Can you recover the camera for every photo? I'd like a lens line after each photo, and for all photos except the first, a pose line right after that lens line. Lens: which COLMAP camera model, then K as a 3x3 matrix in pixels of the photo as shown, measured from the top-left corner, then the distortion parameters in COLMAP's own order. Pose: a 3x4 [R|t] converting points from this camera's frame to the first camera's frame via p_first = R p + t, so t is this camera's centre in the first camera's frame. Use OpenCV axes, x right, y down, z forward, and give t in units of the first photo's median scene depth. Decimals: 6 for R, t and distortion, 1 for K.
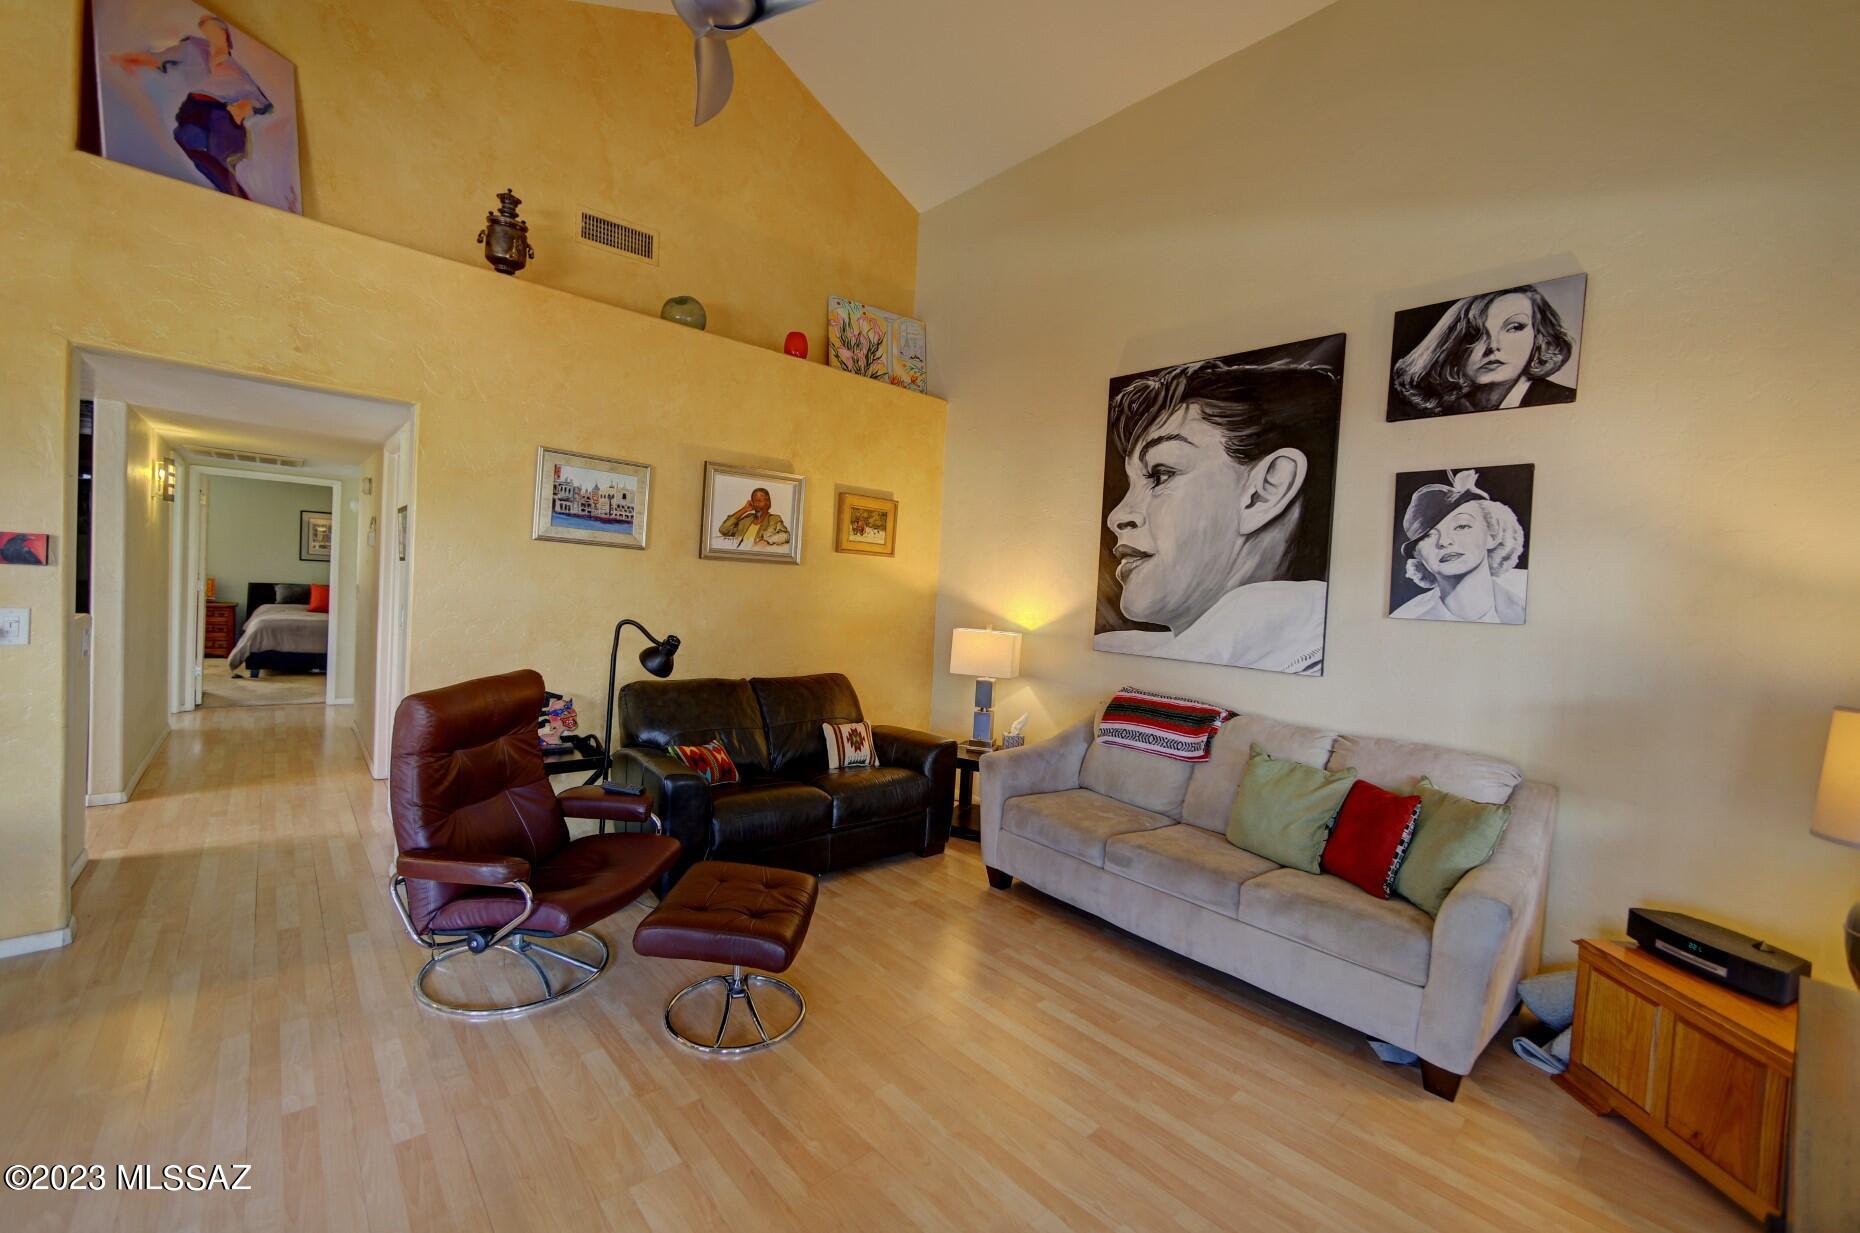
lens RADIAL K [[737.1, 0, 921.2], [0, 737.1, 607.6], [0, 0, 1]] dist [-0.034958, 0.012851]
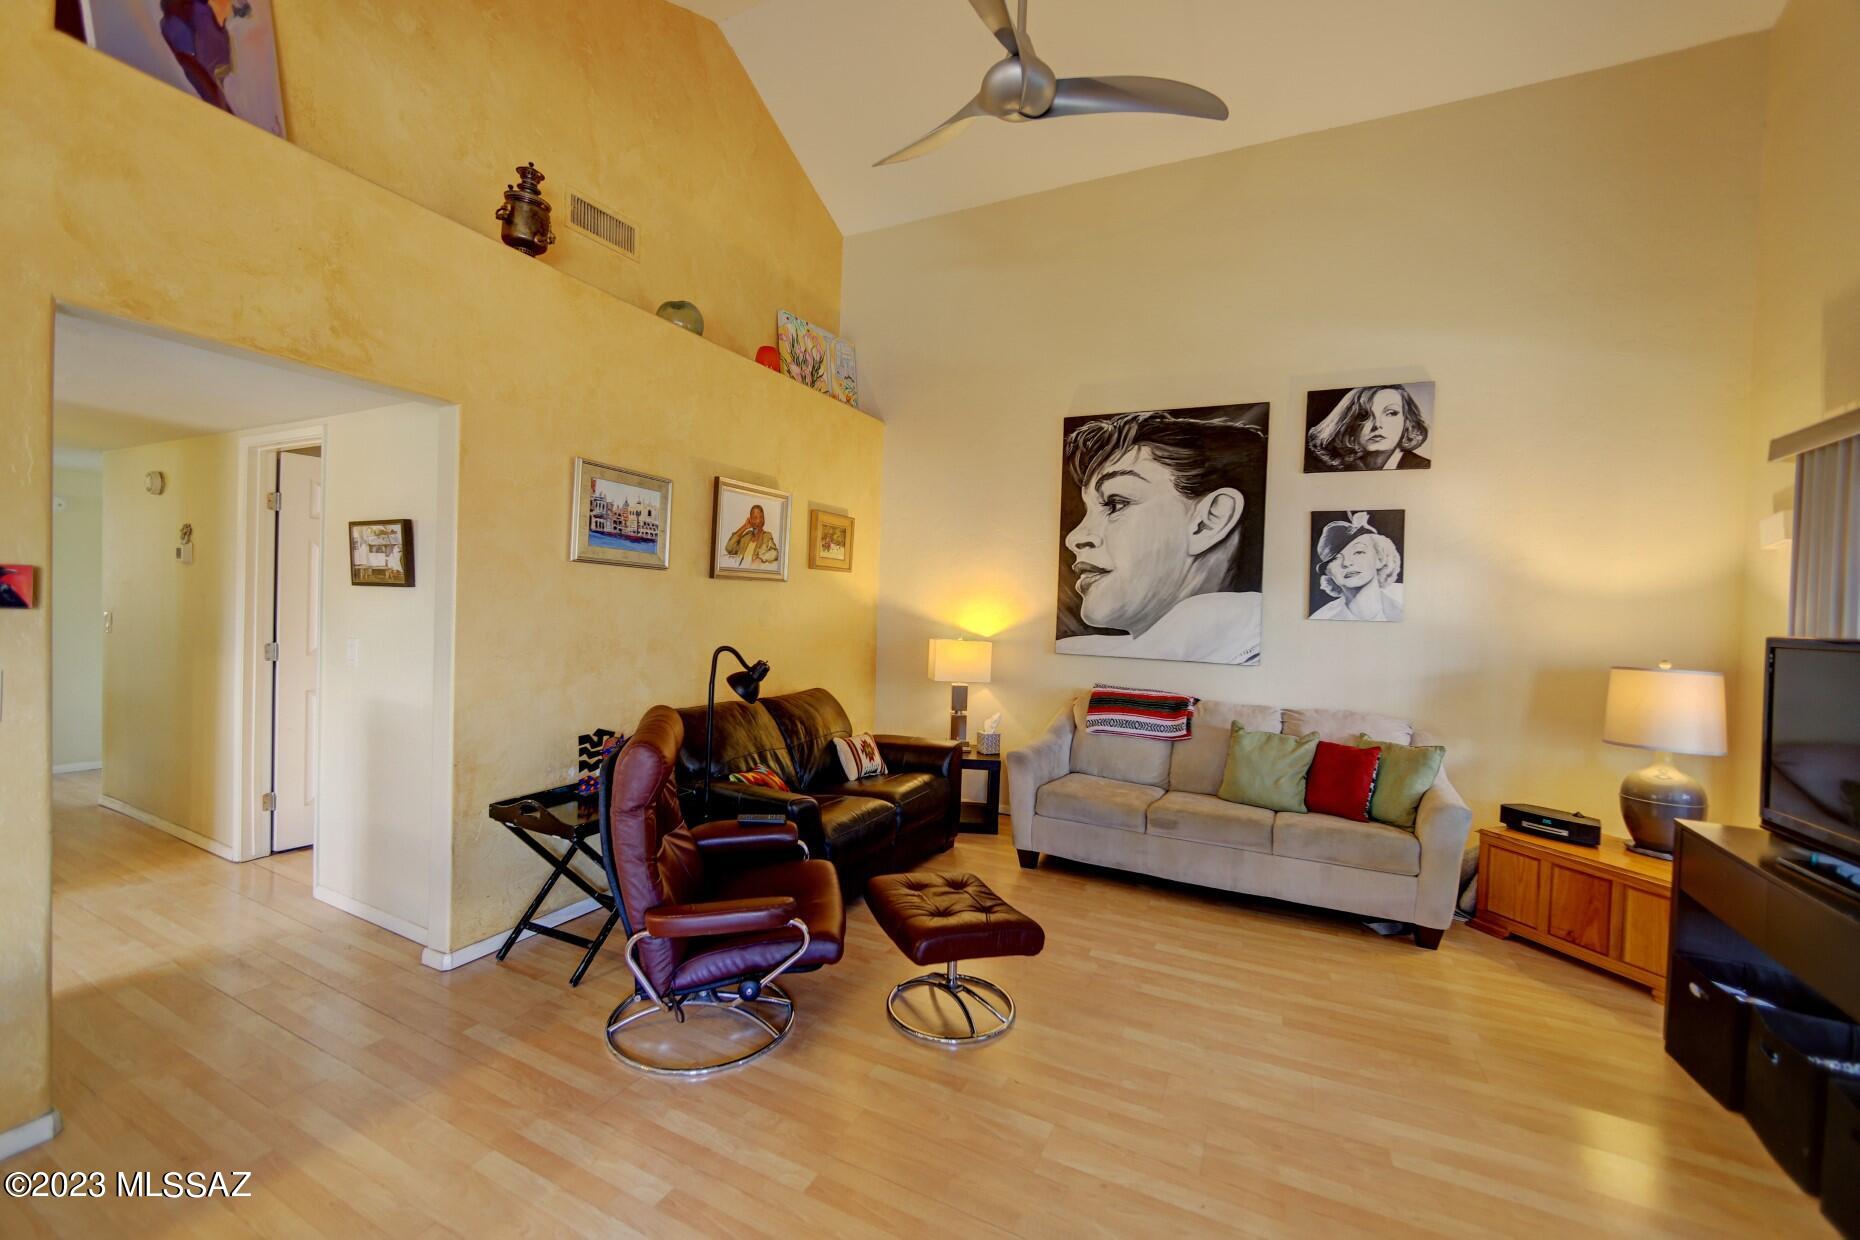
lens RADIAL K [[737.1, 0, 923.9], [0, 737.1, 612.6], [0, 0, 1]] dist [-0.034958, 0.012851]
pose [[0.929150, -0.028281, 0.368619, -0.452545], [0.027152, 0.999597, 0.008251, -0.025061], [-0.368704, 0.002342, 0.929544, 0.007375]]
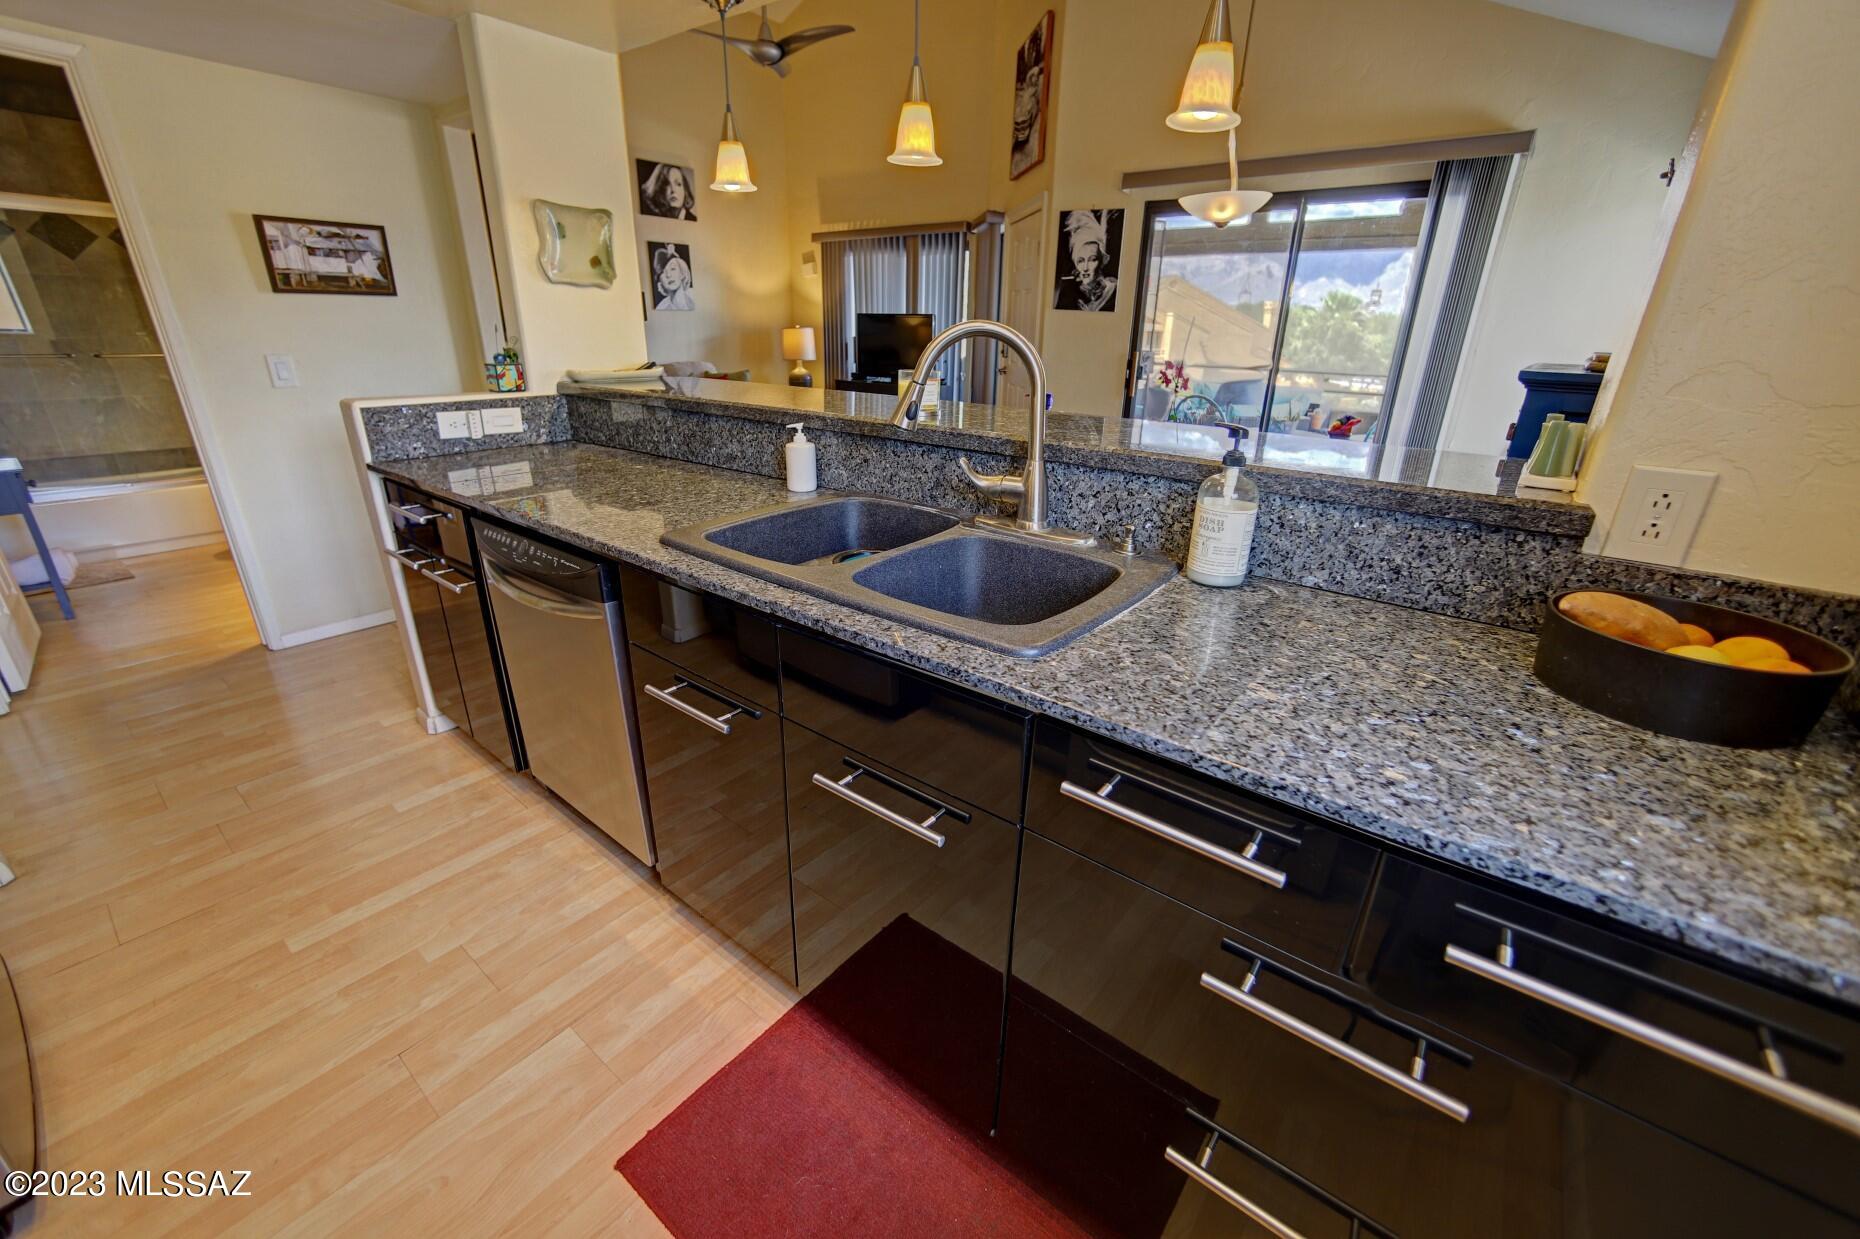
lens RADIAL K [[737.1, 0, 927.3], [0, 737.1, 609.9], [0, 0, 1]] dist [-0.034958, 0.012851]
pose [[-0.175818, -0.415915, 0.892246, -1.743367], [-0.006330, 0.906823, 0.421463, -0.091582], [-0.984402, 0.068453, -0.162068, 0.519238]]
